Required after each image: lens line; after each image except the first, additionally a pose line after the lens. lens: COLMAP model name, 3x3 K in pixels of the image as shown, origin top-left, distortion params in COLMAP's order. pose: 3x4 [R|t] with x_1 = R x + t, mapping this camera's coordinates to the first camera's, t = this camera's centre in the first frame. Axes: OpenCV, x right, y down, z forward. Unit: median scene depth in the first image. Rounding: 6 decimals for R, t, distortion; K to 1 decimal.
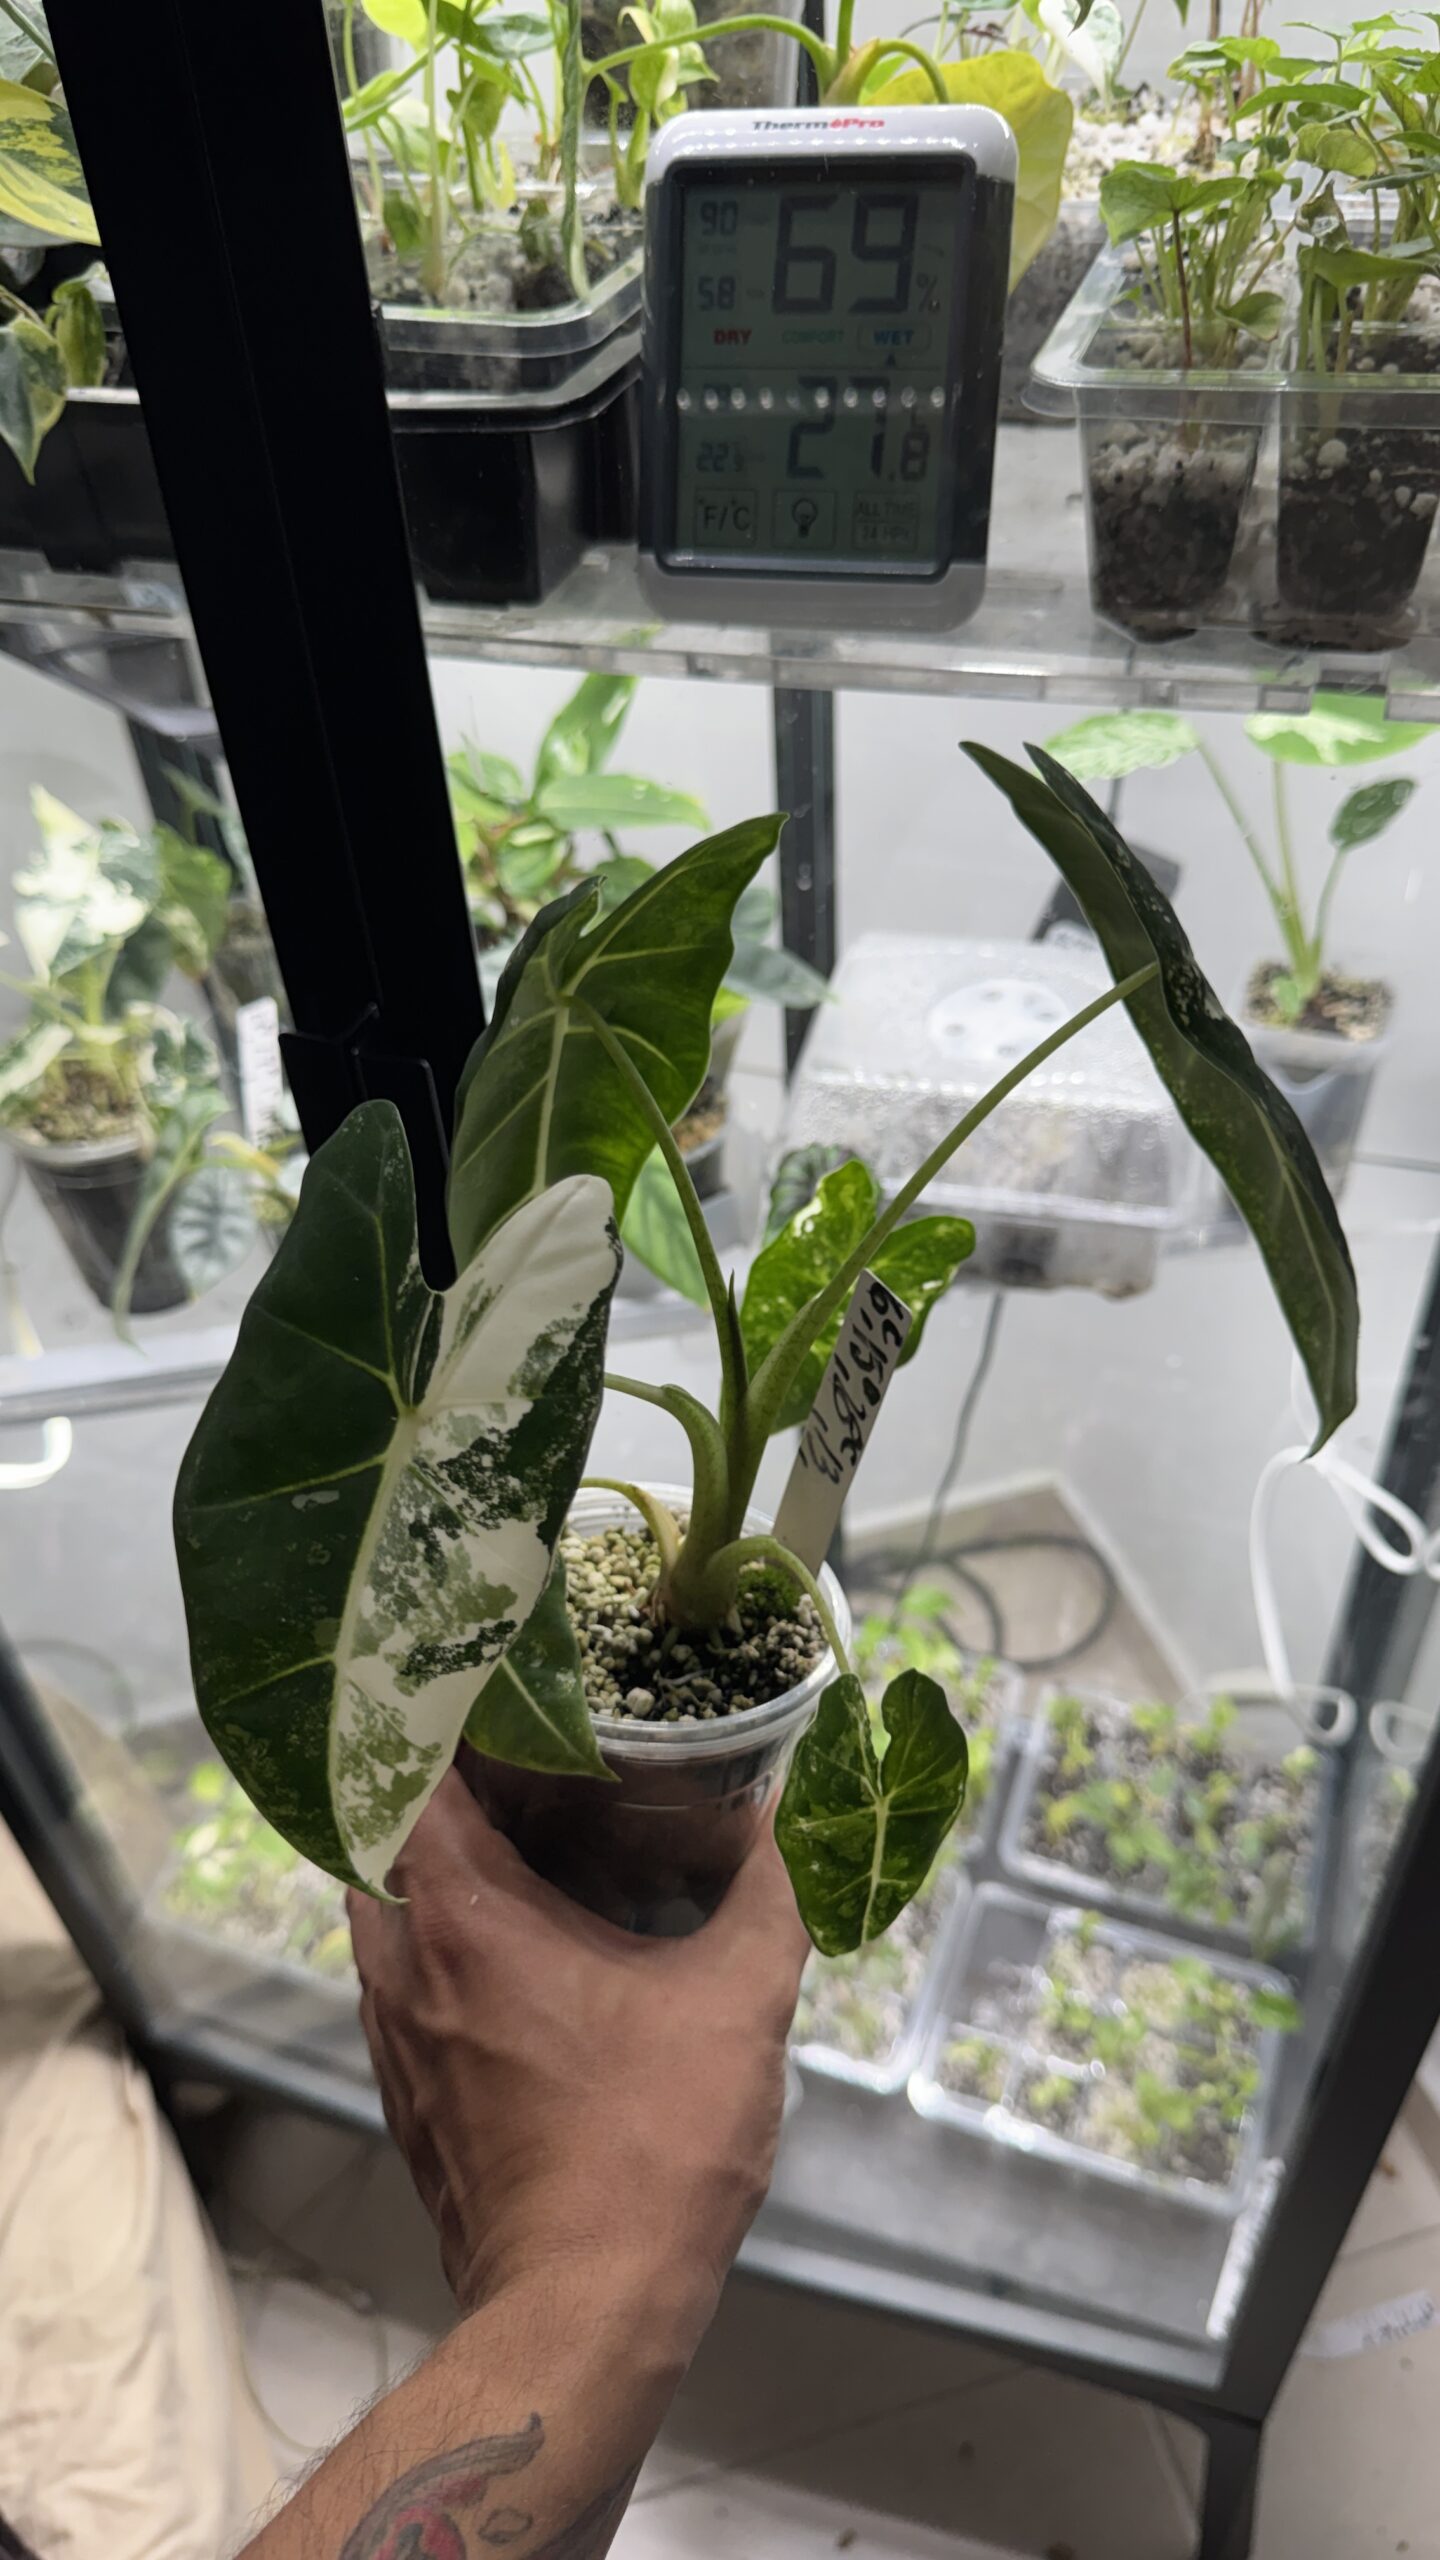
lens RADIAL K [[1815.7, 0, 661.8], [0, 1815.7, 1228.6], [0, 0, 1]] dist [-0.000825, -0.004080]
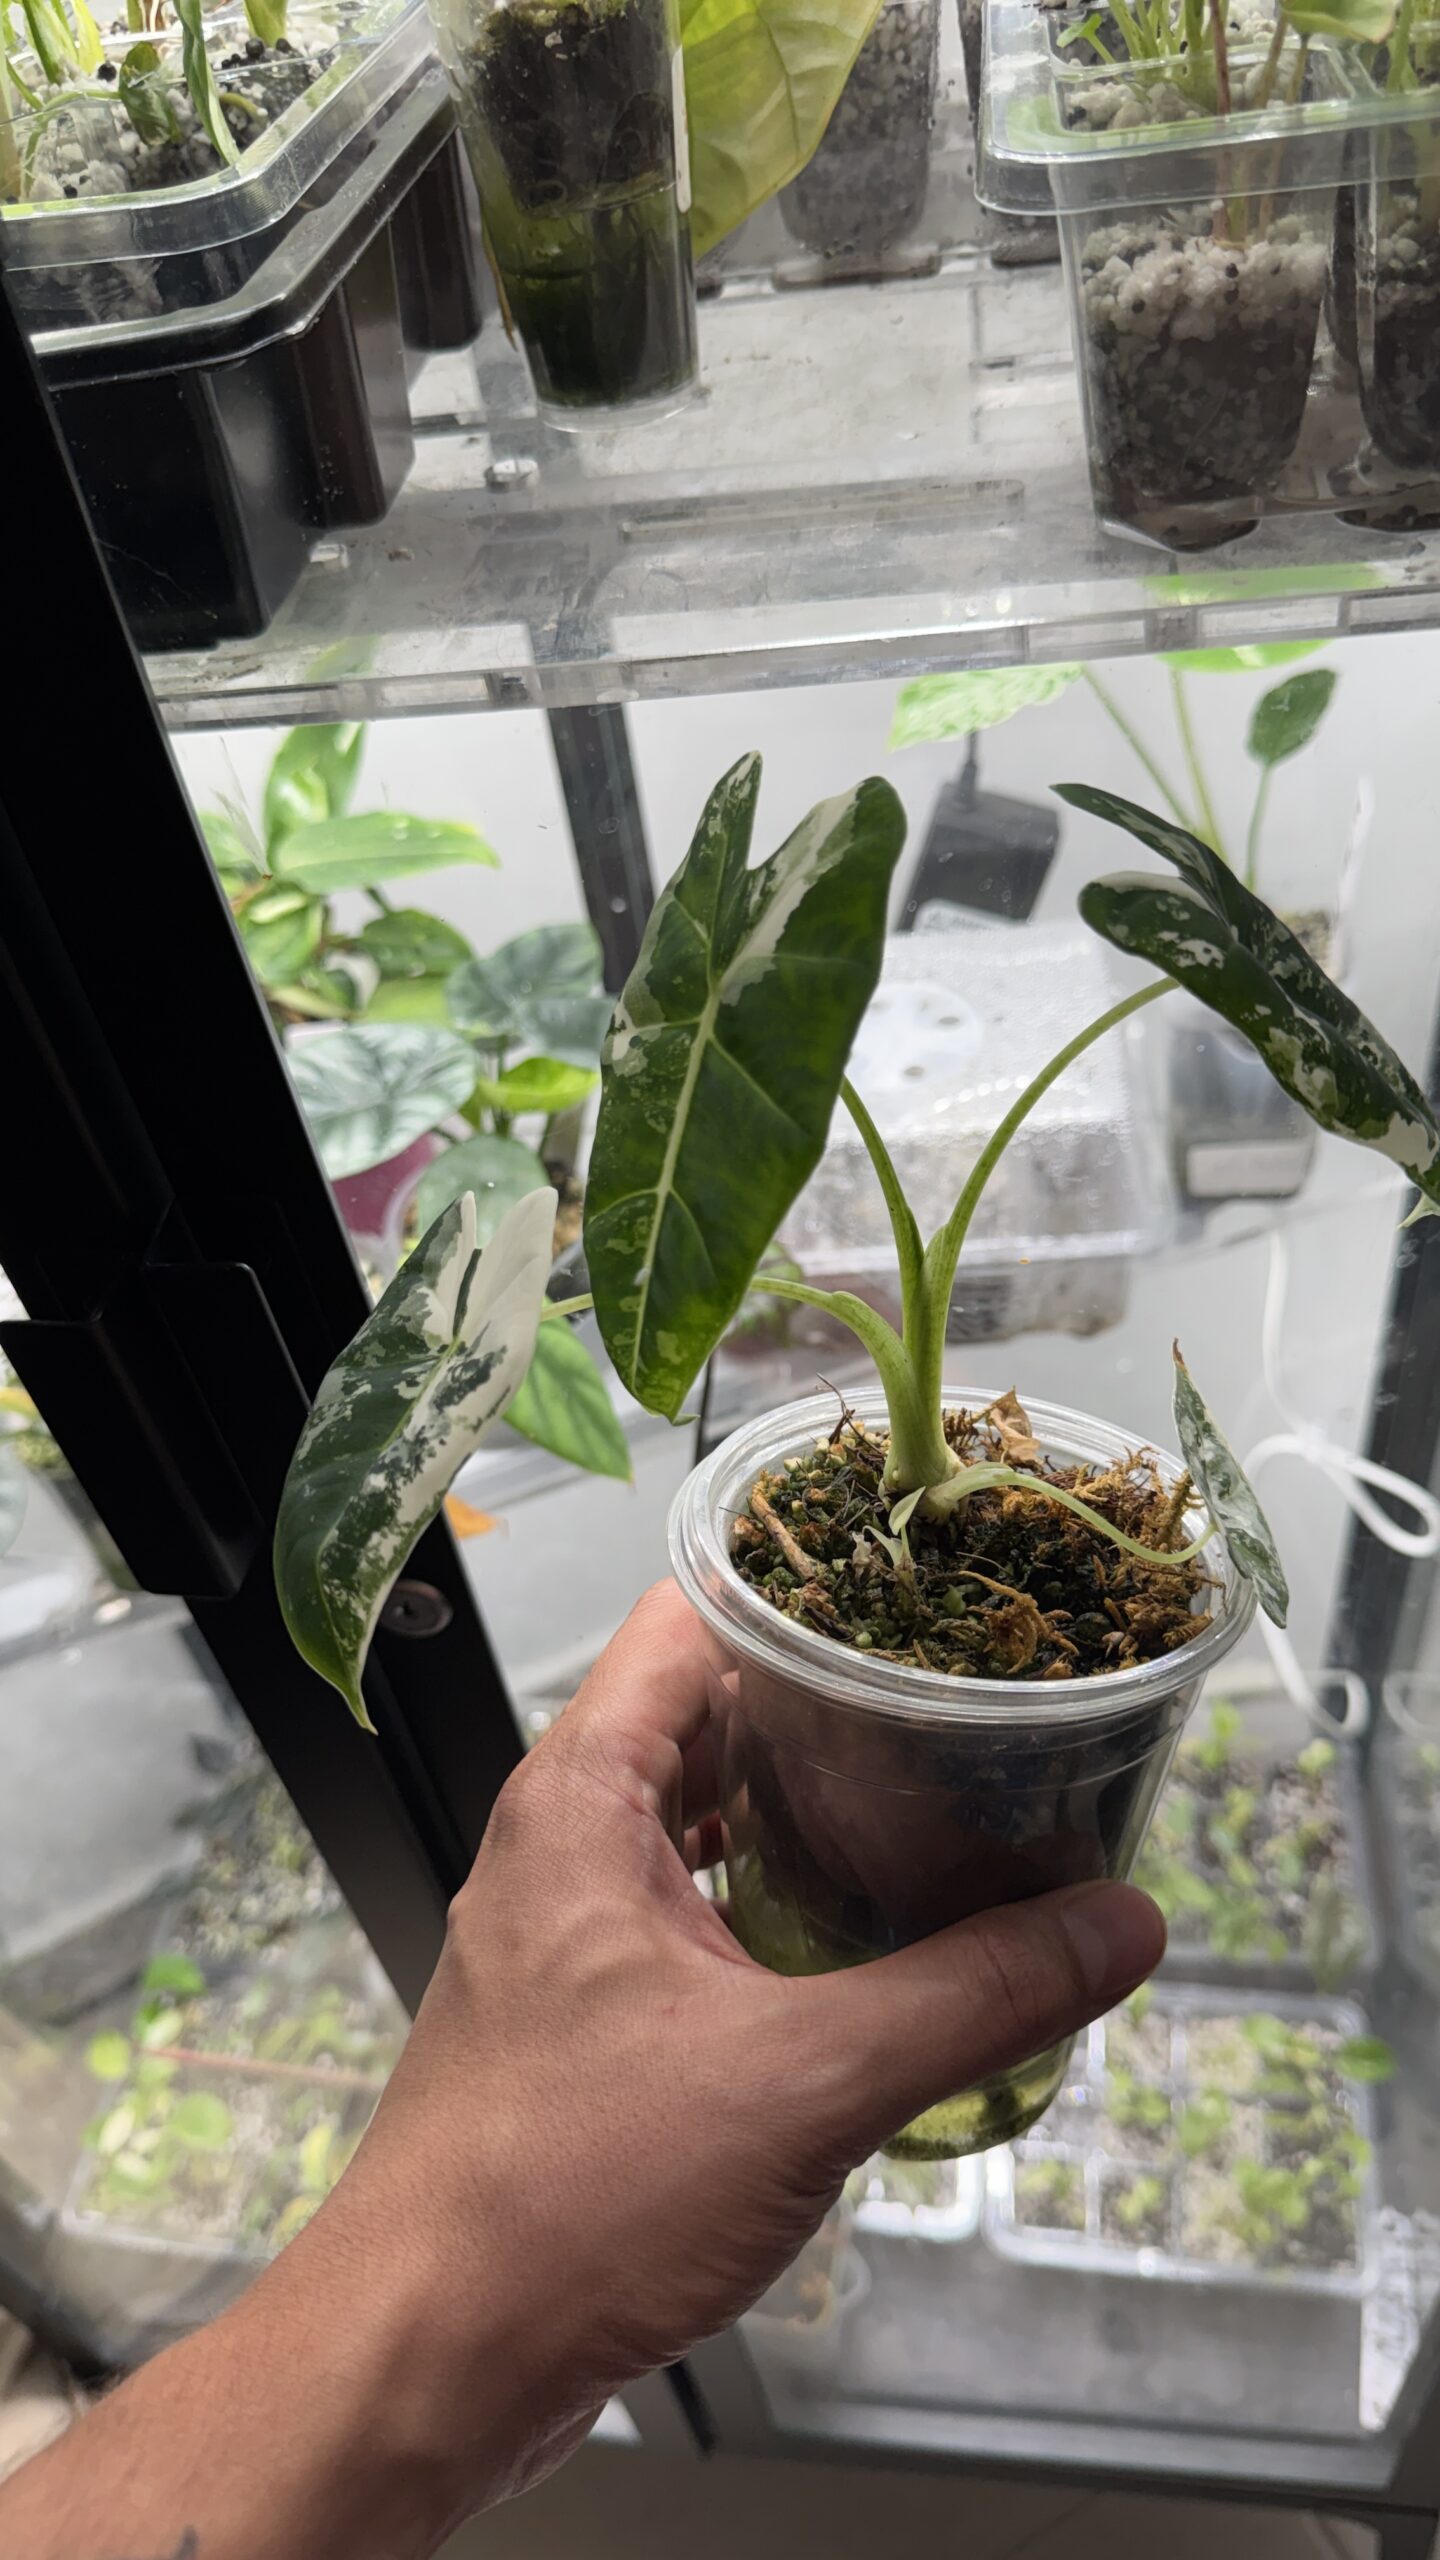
lens RADIAL K [[1815.7, 0, 678.9], [0, 1815.7, 1266.2], [0, 0, 1]] dist [-0.000825, -0.004080]
pose [[0.973651, -0.194395, 0.119225, -0.027895], [0.189603, 0.980566, 0.050414, -0.075021], [-0.126708, -0.026480, 0.991587, 0.196692]]
